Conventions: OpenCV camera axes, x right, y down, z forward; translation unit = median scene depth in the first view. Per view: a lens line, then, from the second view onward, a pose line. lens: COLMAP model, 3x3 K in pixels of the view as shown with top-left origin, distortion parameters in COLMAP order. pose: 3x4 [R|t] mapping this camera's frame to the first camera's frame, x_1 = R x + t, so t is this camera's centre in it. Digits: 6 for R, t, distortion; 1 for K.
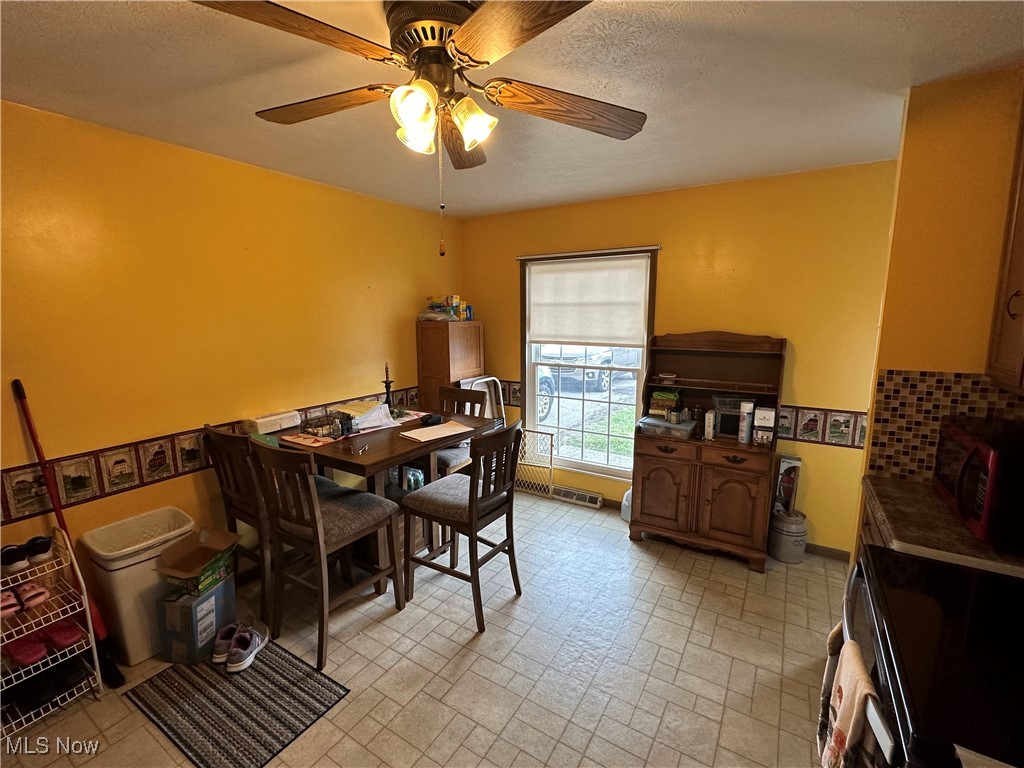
lens RADIAL K [[455.5, 0, 515.2], [0, 455.5, 381.9], [0, 0, 1]] dist [0.001161, 0.000260]
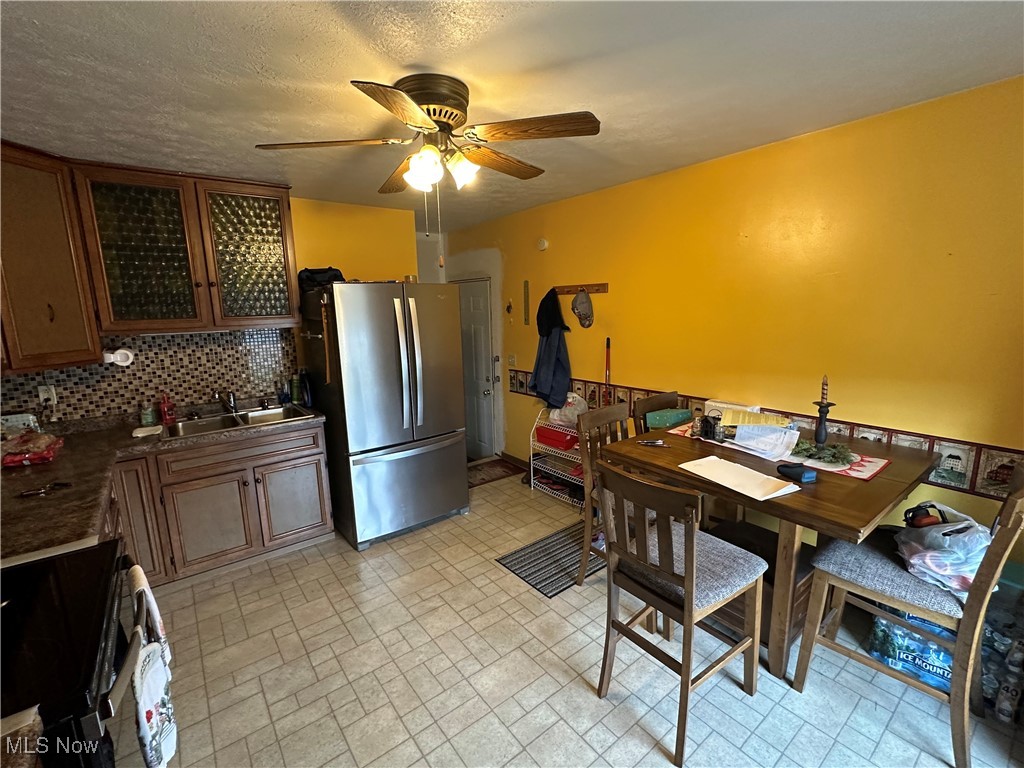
lens RADIAL K [[455.5, 0, 511.9], [0, 455.5, 386.1], [0, 0, 1]] dist [0.001161, 0.000260]
pose [[-0.347120, 0.179255, -0.920530, 0.604470], [-0.123852, 0.964203, 0.234463, -0.154215], [0.929606, 0.195397, -0.312493, 0.943819]]
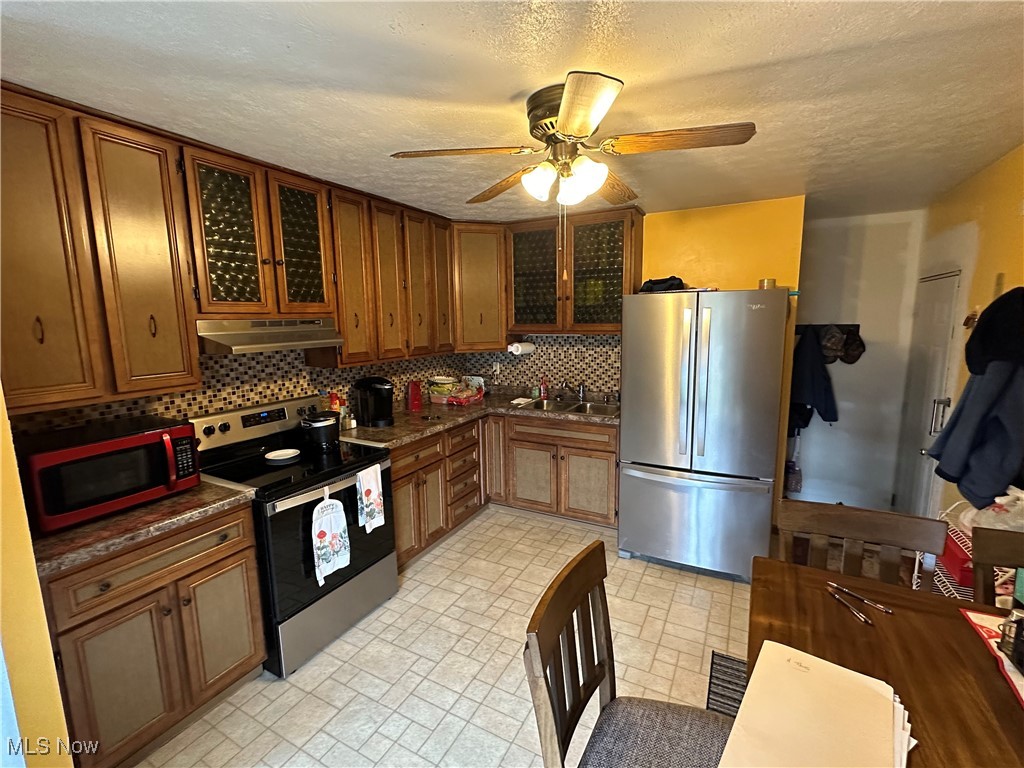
lens RADIAL K [[455.5, 0, 511.0], [0, 455.5, 384.8], [0, 0, 1]] dist [0.001161, 0.000260]
pose [[-0.997807, 0.025022, -0.061279, 0.049508], [0.005541, 0.954122, 0.299366, -0.212141], [0.065958, 0.298369, -0.952169, 1.299349]]
